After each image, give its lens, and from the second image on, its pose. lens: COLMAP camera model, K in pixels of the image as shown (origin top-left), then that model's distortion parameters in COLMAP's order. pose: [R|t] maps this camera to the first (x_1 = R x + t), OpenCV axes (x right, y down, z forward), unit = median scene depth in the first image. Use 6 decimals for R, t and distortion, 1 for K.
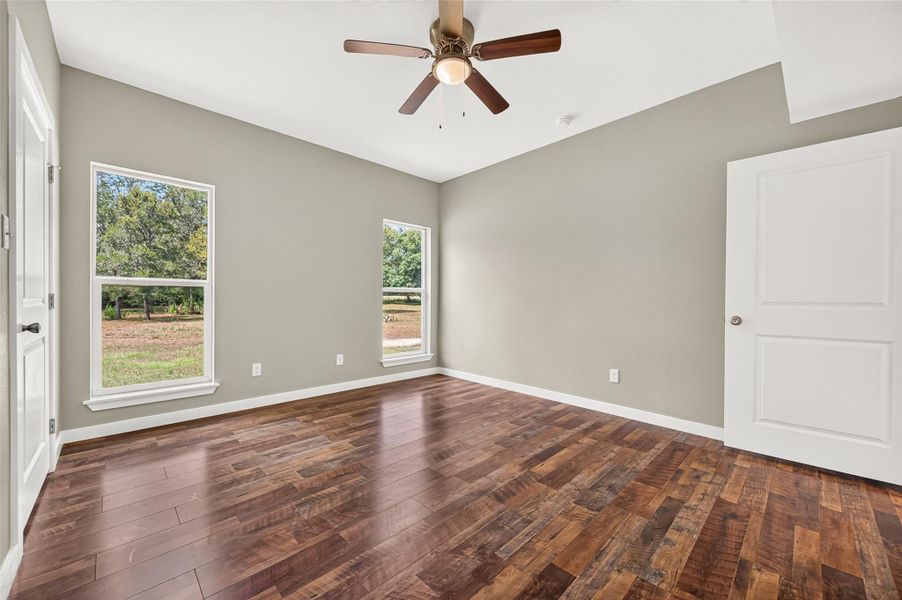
lens RADIAL K [[351.5, 0, 449.4], [0, 351.5, 305.8], [0, 0, 1]] dist [0.000722, 0.000276]
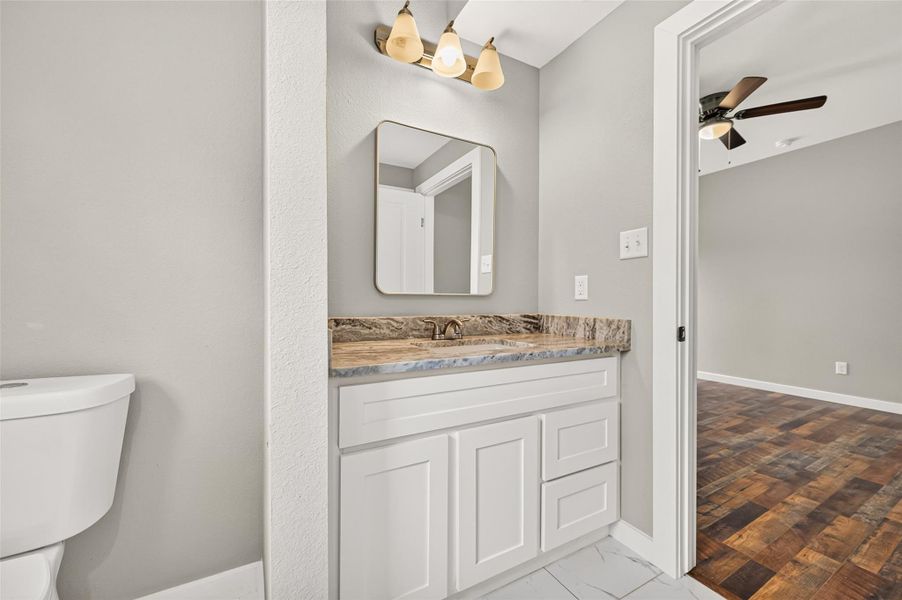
lens RADIAL K [[351.5, 0, 452.6], [0, 351.5, 305.5], [0, 0, 1]] dist [0.000722, 0.000276]
pose [[0.965040, -0.007081, -0.262006, -0.592815], [0.004600, 0.999939, -0.010081, 0.014983], [0.262061, 0.008523, 0.965014, -0.540770]]
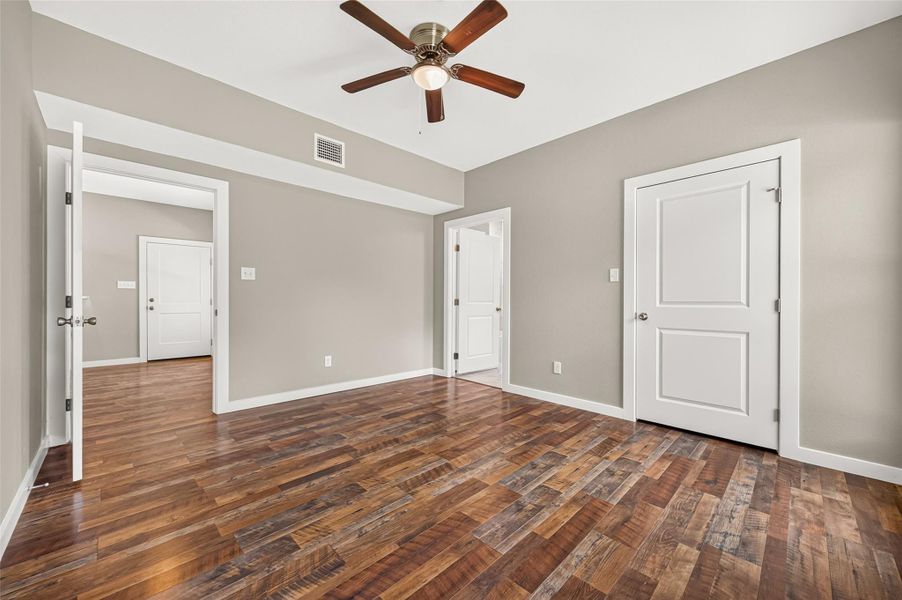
lens RADIAL K [[351.5, 0, 453.3], [0, 351.5, 302.1], [0, 0, 1]] dist [0.000722, 0.000276]
pose [[-0.999736, -0.009575, -0.020889, -0.045737], [-0.010024, 0.999719, 0.021494, -0.034584], [0.020678, 0.021698, -0.999551, 2.006445]]
